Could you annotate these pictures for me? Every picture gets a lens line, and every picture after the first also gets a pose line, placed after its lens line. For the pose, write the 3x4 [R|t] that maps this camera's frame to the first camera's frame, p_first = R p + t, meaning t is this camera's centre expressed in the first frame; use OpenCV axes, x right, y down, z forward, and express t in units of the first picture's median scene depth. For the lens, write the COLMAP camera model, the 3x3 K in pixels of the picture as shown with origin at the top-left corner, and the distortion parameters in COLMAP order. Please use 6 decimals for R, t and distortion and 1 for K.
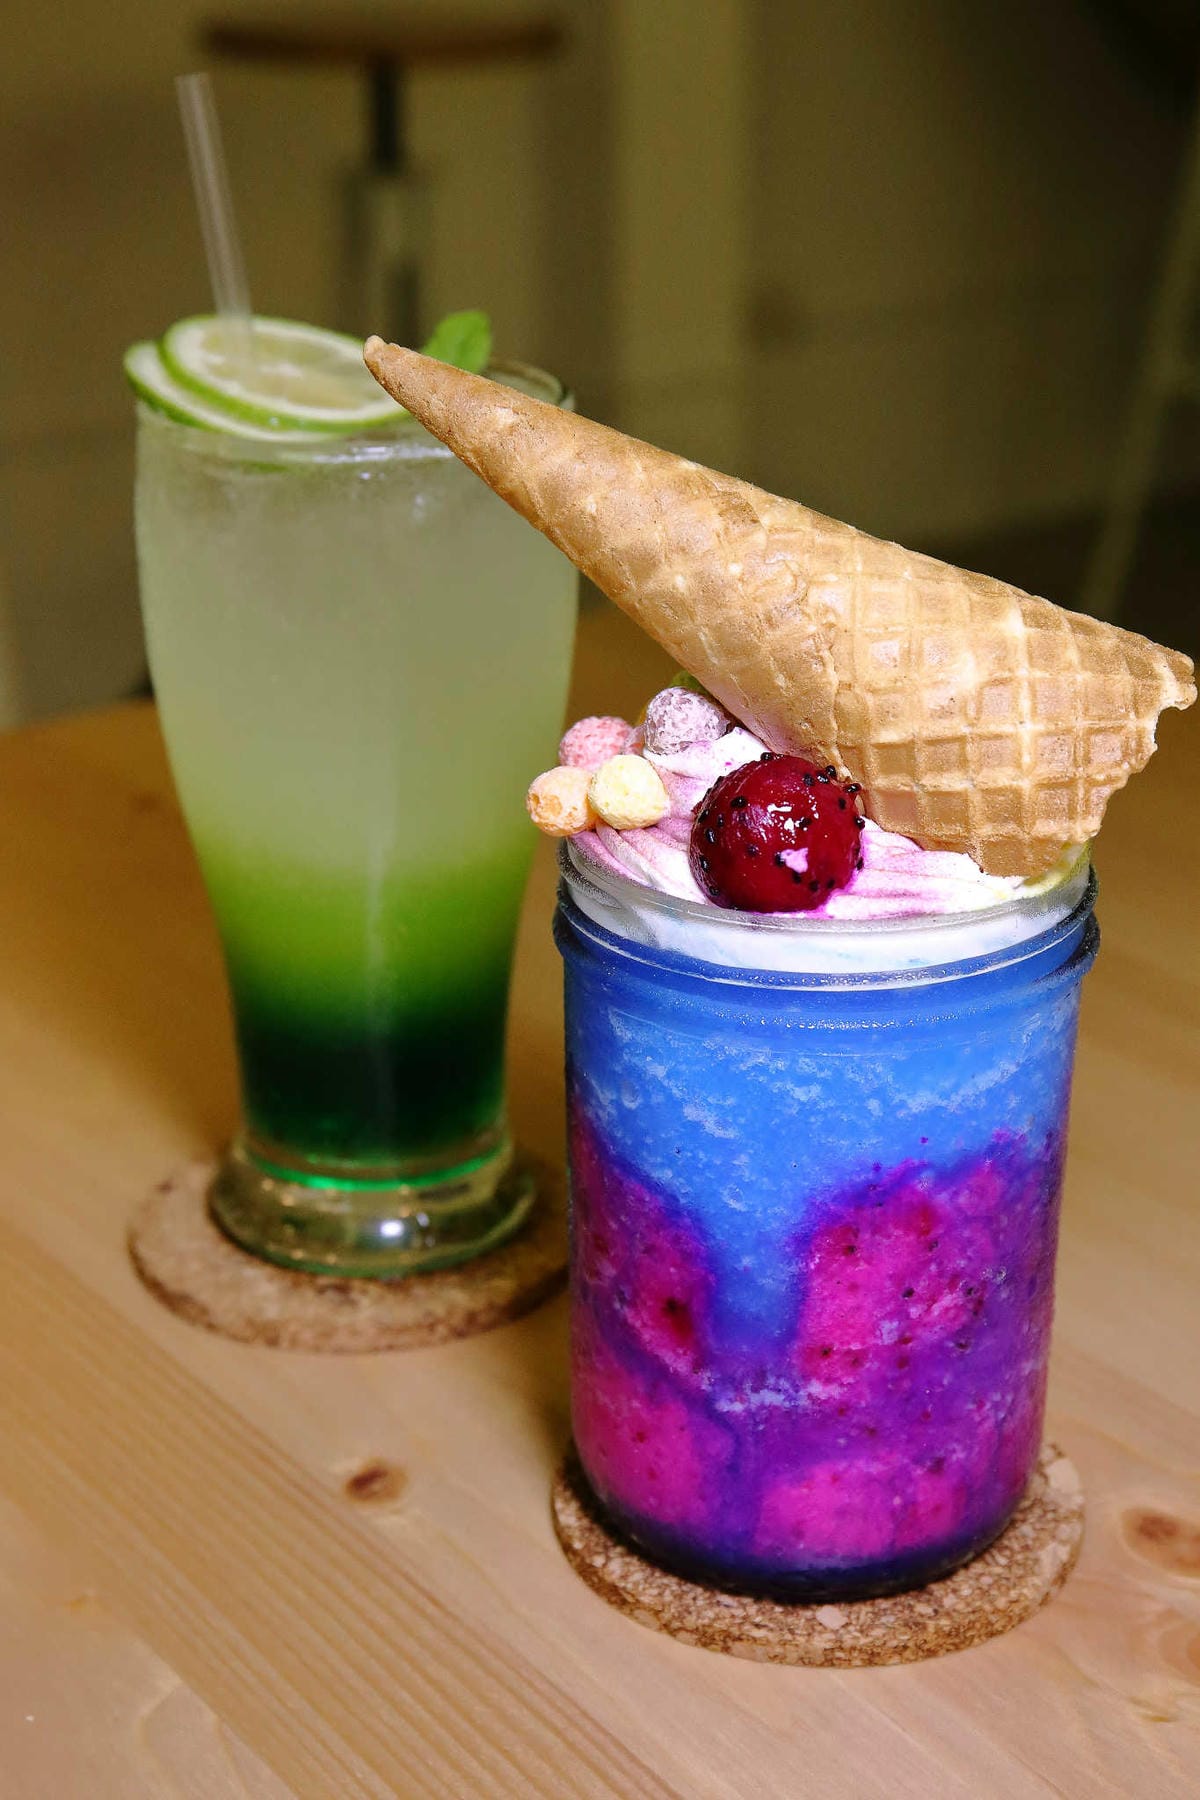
lens RADIAL K [[3408.1, 0, 594.3], [0, 3408.1, 894.3], [0, 0, 1]] dist [0.056318, 0.000000]
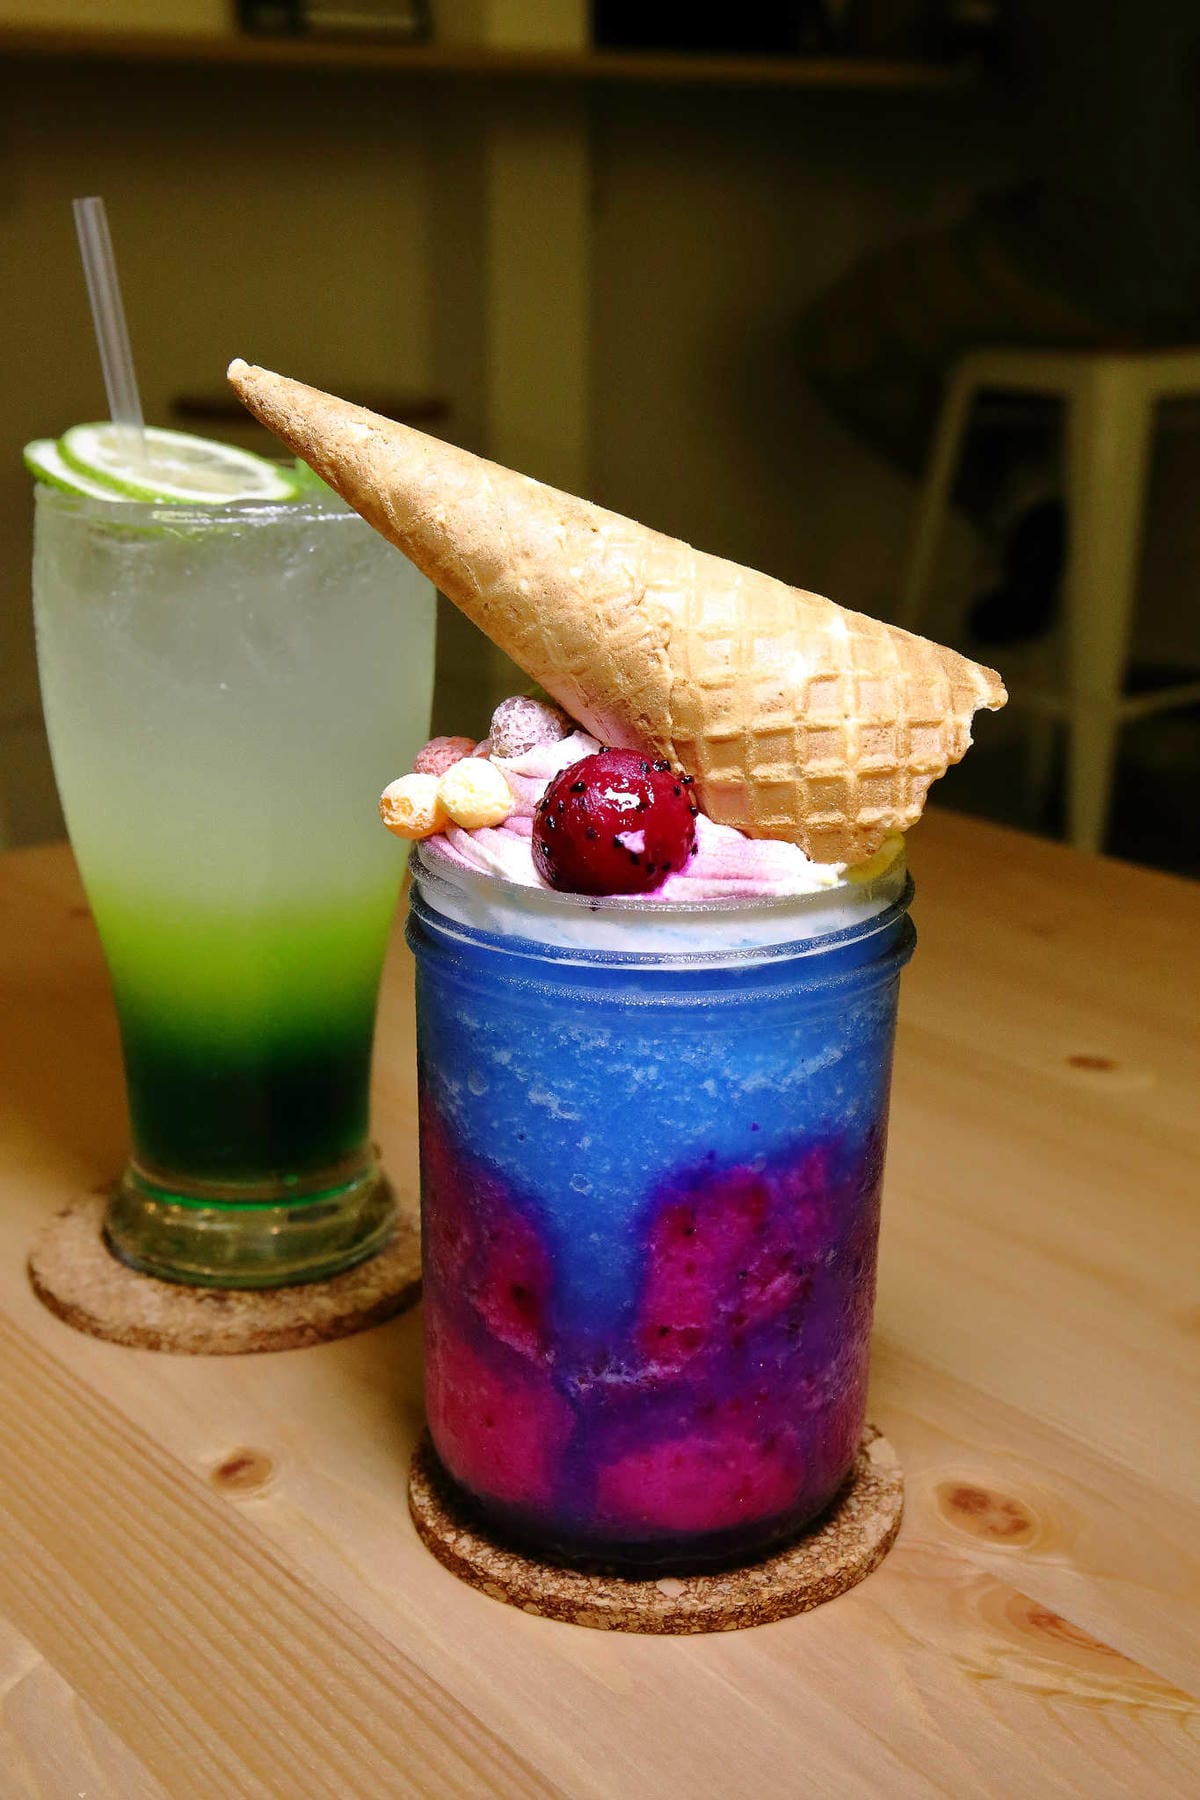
lens RADIAL K [[2490.5, 0, 618.0], [0, 2490.5, 904.3], [0, 0, 1]] dist [0.007480, 0.000000]
pose [[0.998401, -0.000883, 0.056525, 0.010160], [0.005289, 0.996952, -0.077838, 0.062452], [-0.056284, 0.078012, 0.995362, 0.223144]]
